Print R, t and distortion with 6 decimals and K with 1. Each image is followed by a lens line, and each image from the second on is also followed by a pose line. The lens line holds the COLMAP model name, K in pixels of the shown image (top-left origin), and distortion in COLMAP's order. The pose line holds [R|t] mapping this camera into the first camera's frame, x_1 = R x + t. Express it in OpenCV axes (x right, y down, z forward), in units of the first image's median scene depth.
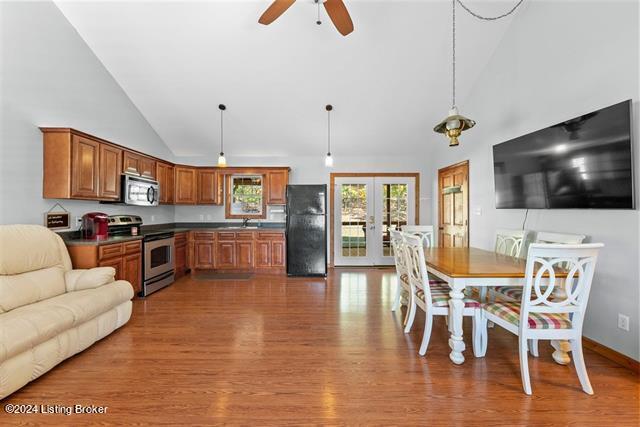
lens RADIAL K [[259.4, 0, 318.0], [0, 259.4, 213.0], [0, 0, 1]] dist [-0.002232, -0.000470]
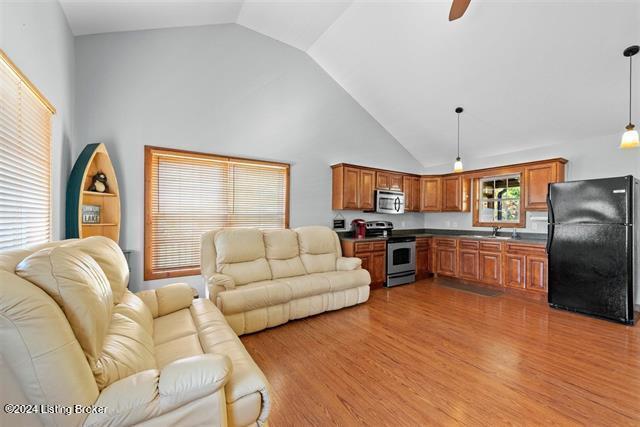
lens RADIAL K [[259.4, 0, 317.9], [0, 259.4, 219.3], [0, 0, 1]] dist [-0.002232, -0.000470]
pose [[0.542244, 0.007021, -0.840192, 0.177754], [-0.009016, 0.999956, 0.002537, -0.001358], [0.840173, 0.006200, 0.542283, 0.045123]]
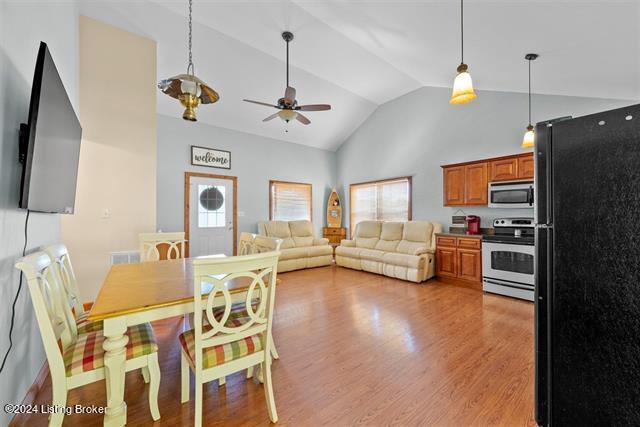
lens RADIAL K [[246.1, 0, 319.2], [0, 246.1, 212.2], [0, 0, 1]] dist [-0.001431, -0.000030]
pose [[-0.786942, -0.002692, -0.617021, 0.510330], [-0.000877, 0.999994, -0.003245, -0.010404], [0.617026, -0.002013, -0.786940, 1.324900]]
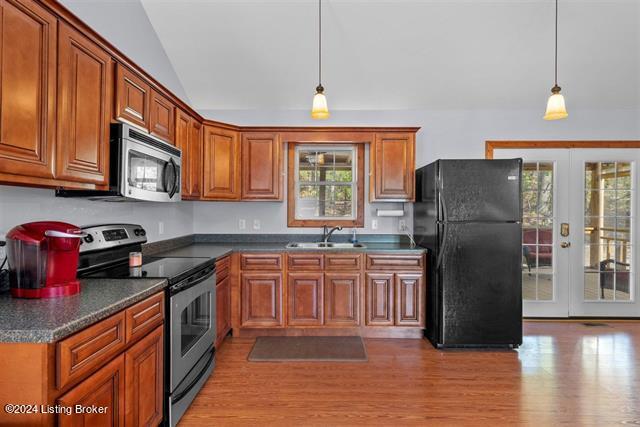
lens RADIAL K [[323.9, 0, 317.3], [0, 323.9, 212.7], [0, 0, 1]] dist [-0.001070, -0.000880]
pose [[0.999946, 0.002830, -0.010035, -0.419343], [-0.002813, 0.999995, 0.001661, -0.013186], [0.010039, -0.001633, 0.999948, 0.487027]]
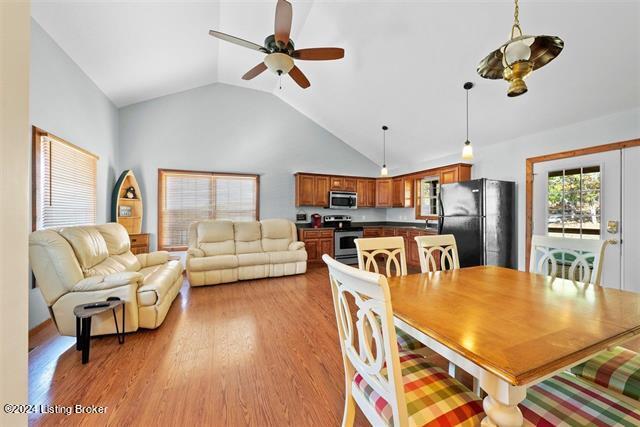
lens RADIAL K [[238.4, 0, 318.2], [0, 238.4, 213.8], [0, 0, 1]] dist [-0.006056, 0.000171]
pose [[0.387888, 0.000704, -0.921706, 0.623925], [-0.003949, 0.999992, -0.000898, 0.000775], [0.921698, 0.003988, 0.387888, 0.308970]]
